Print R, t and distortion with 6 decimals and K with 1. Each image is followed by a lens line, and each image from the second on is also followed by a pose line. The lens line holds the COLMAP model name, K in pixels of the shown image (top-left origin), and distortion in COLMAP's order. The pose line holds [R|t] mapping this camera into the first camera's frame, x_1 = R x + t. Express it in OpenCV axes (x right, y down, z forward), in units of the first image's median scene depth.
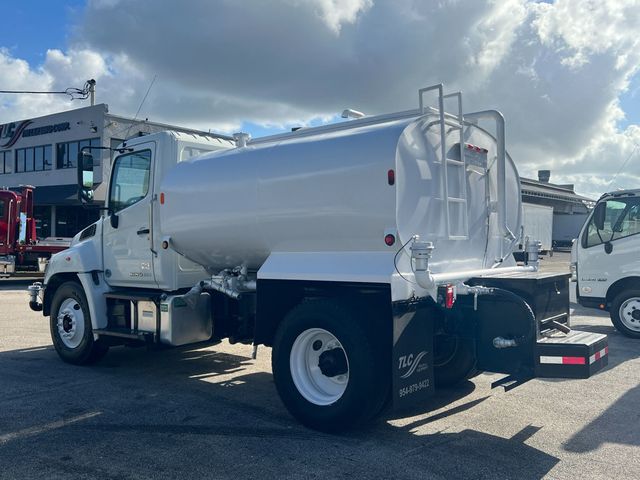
lens RADIAL K [[592.4, 0, 320.0], [0, 592.4, 240.0], [0, 0, 1]] dist [0.060127, -0.018359]
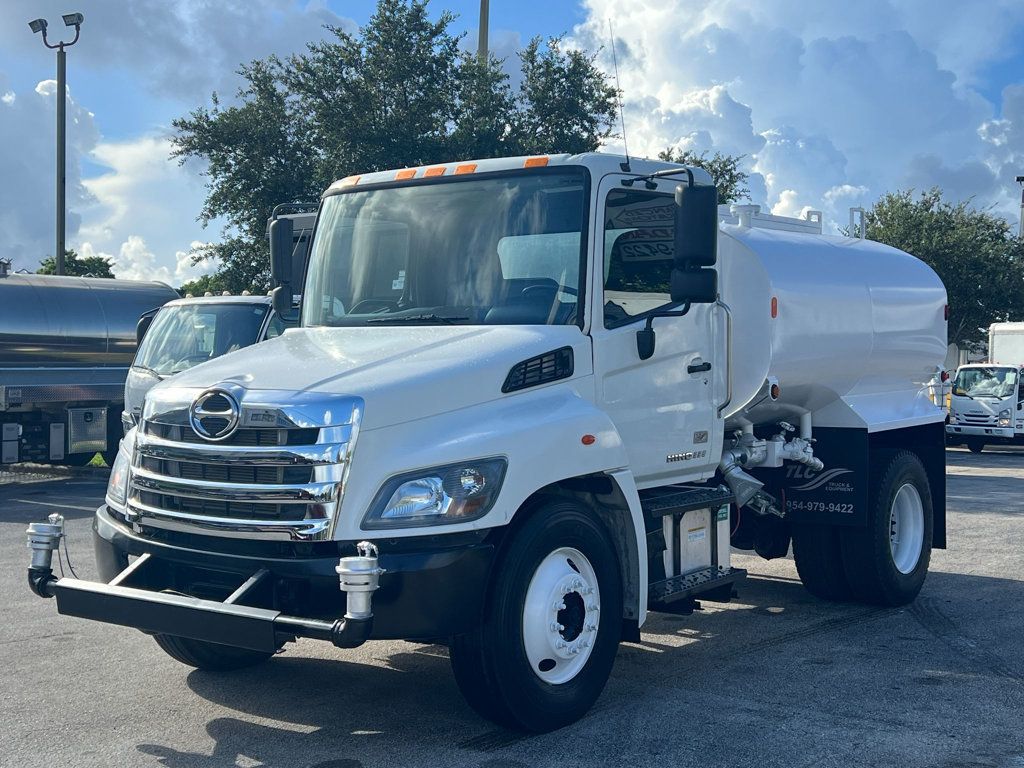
lens RADIAL K [[1363.9, 0, 512.0], [0, 1363.9, 384.0], [0, 0, 1]] dist [0.116247, 0.025448]
pose [[-0.013835, -0.019058, 0.999723, -1.499622], [0.003205, 0.999812, 0.019104, -0.023190], [-0.999899, 0.003468, -0.013771, 1.238937]]
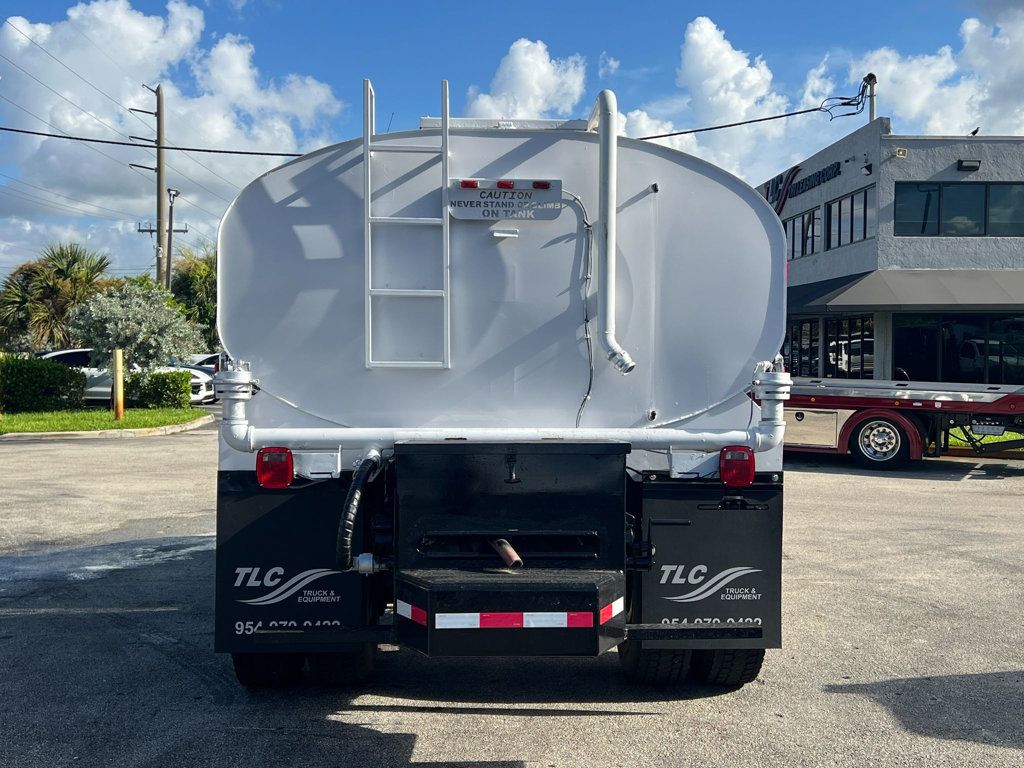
lens RADIAL K [[1185.8, 0, 512.0], [0, 1185.8, 384.0], [0, 0, 1]] dist [0.210082, -0.653748]
pose [[0.649719, 0.006470, -0.760147, 0.872585], [-0.006351, 0.999975, 0.003083, 0.007492], [0.760148, 0.002825, 0.649744, 0.310745]]
